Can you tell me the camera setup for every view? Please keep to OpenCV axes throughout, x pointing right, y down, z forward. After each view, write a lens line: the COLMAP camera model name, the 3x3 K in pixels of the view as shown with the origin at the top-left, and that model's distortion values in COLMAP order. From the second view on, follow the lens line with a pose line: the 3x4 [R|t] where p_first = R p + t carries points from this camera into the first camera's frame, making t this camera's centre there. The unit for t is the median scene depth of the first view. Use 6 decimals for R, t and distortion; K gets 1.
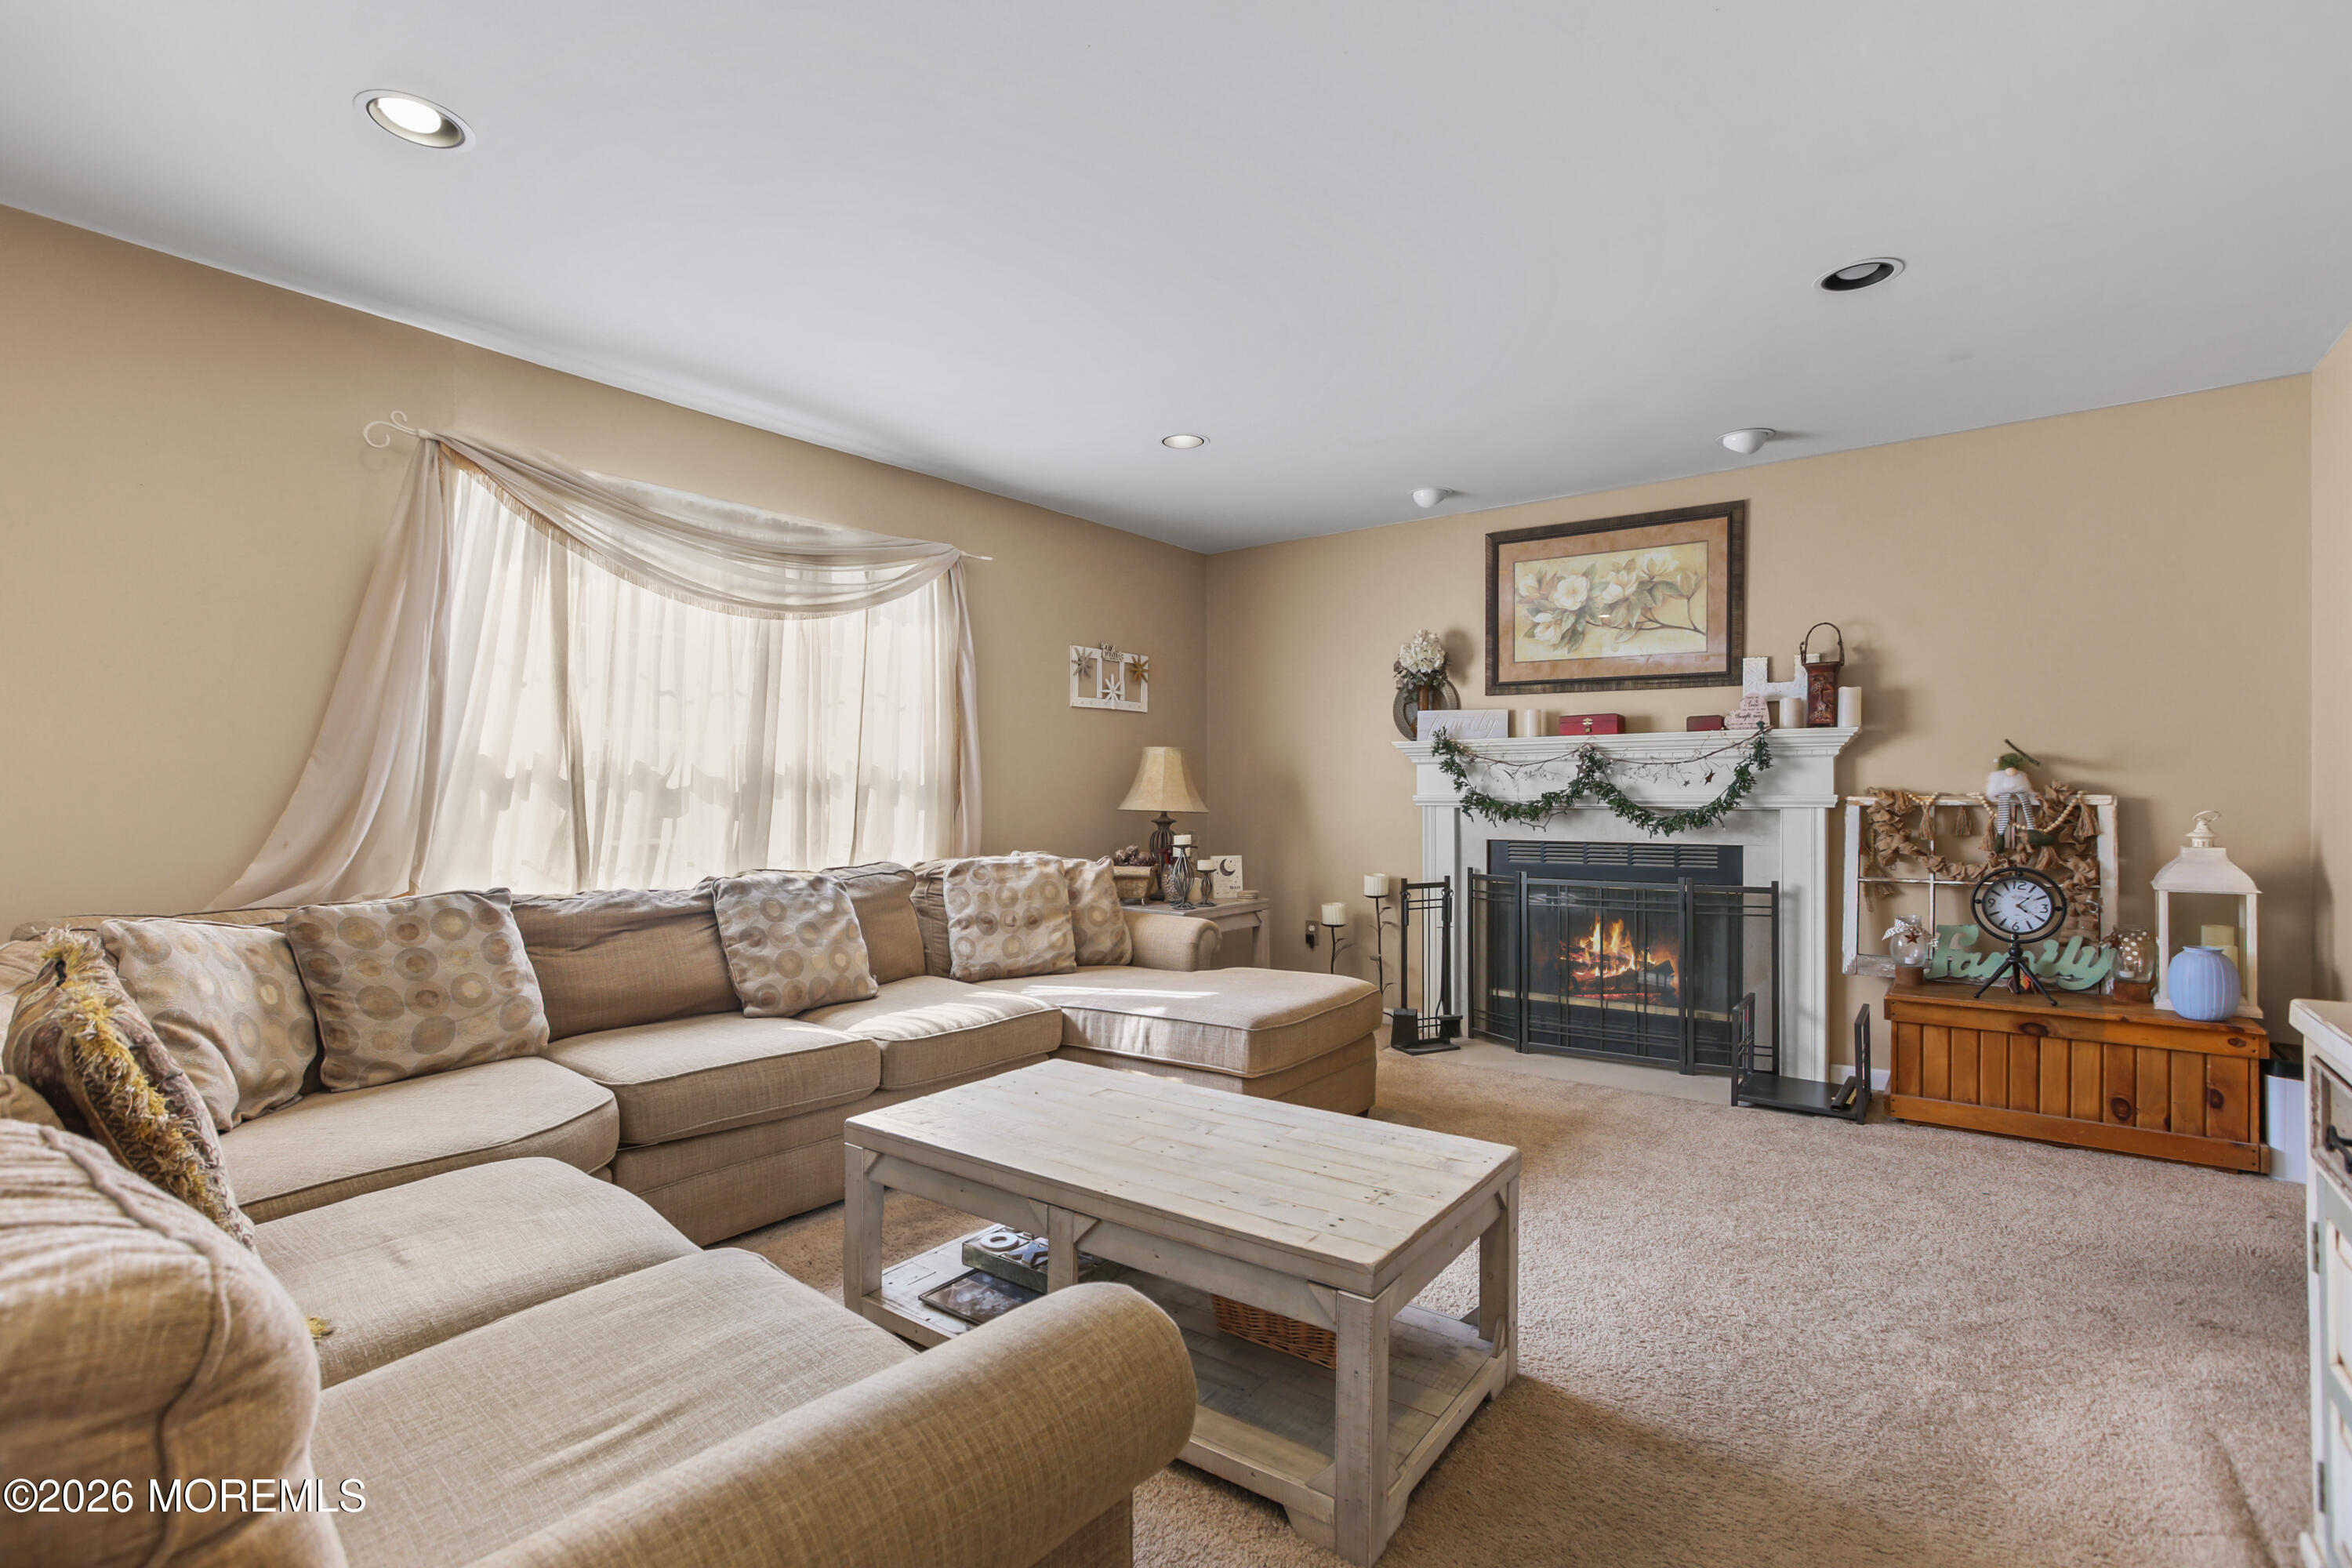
lens RADIAL K [[1069.9, 0, 1169.8], [0, 1069.9, 787.5], [0, 0, 1]] dist [-0.010627, 0.000439]
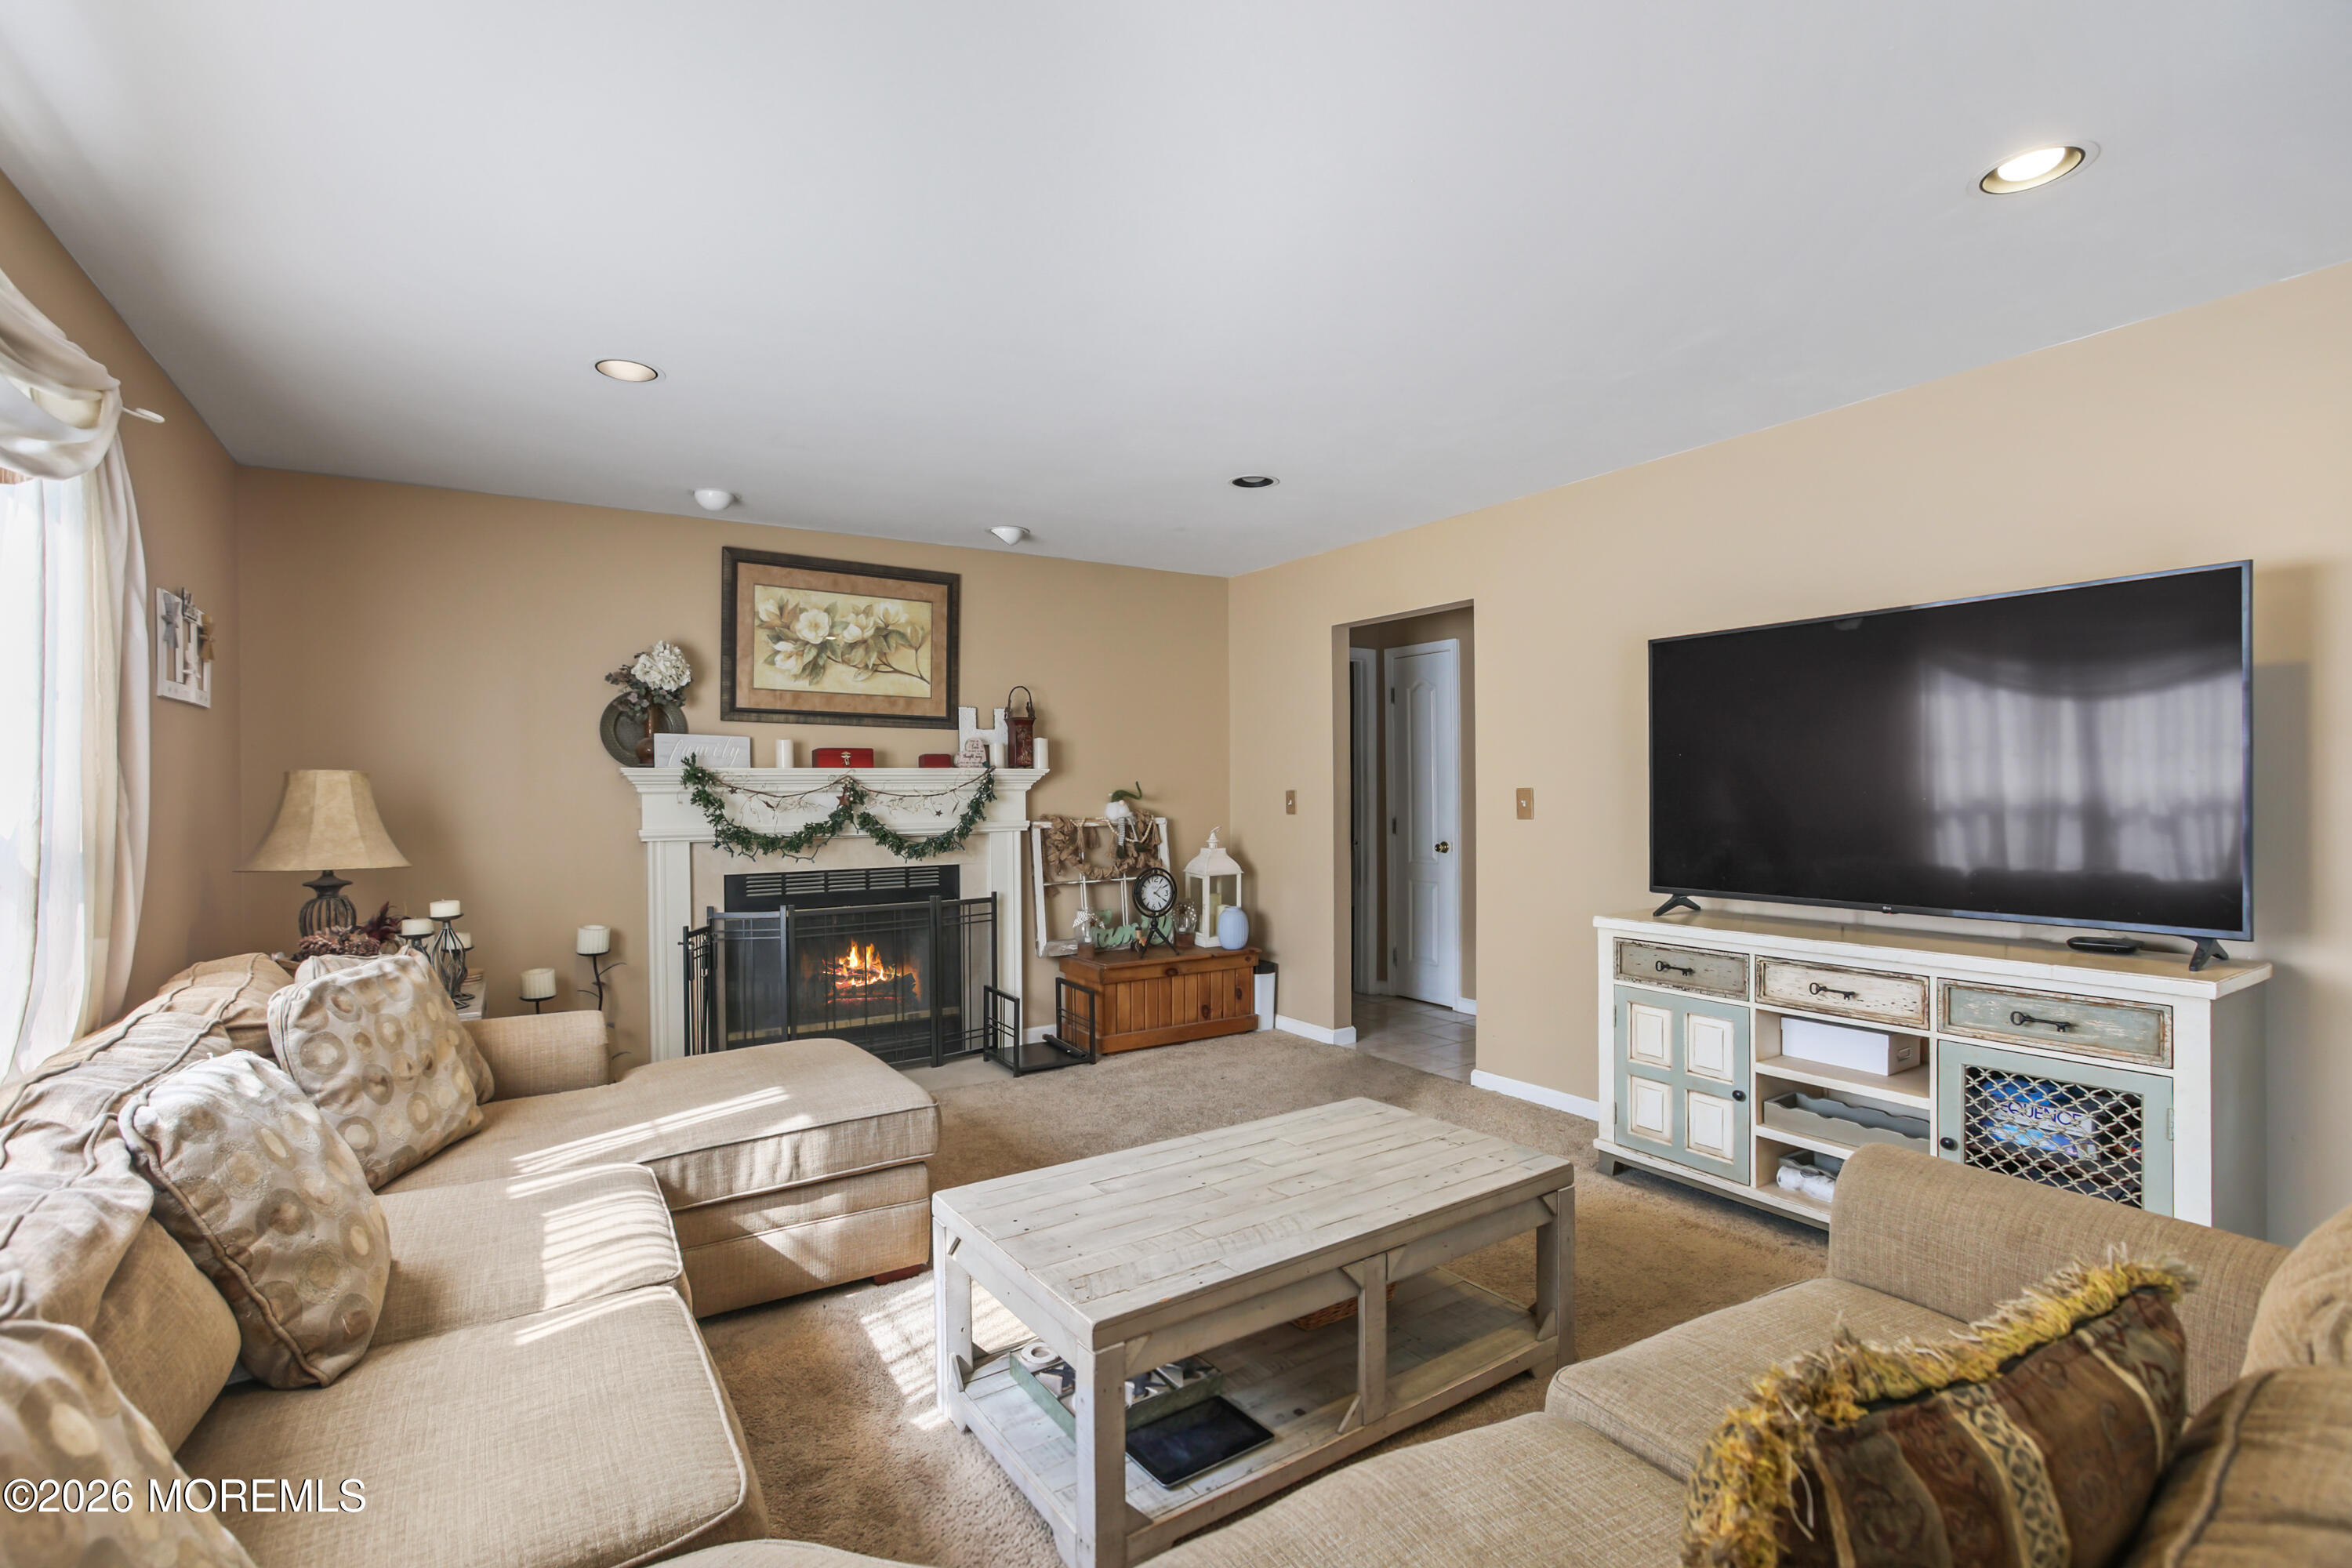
lens RADIAL K [[1082.4, 0, 1167.9], [0, 1082.4, 792.7], [0, 0, 1]] dist [-0.023947, 0.000219]
pose [[0.354058, -0.005284, 0.935209, -0.499137], [0.003658, 0.999984, 0.004264, -0.029351], [-0.935216, 0.001912, 0.354072, 0.346317]]
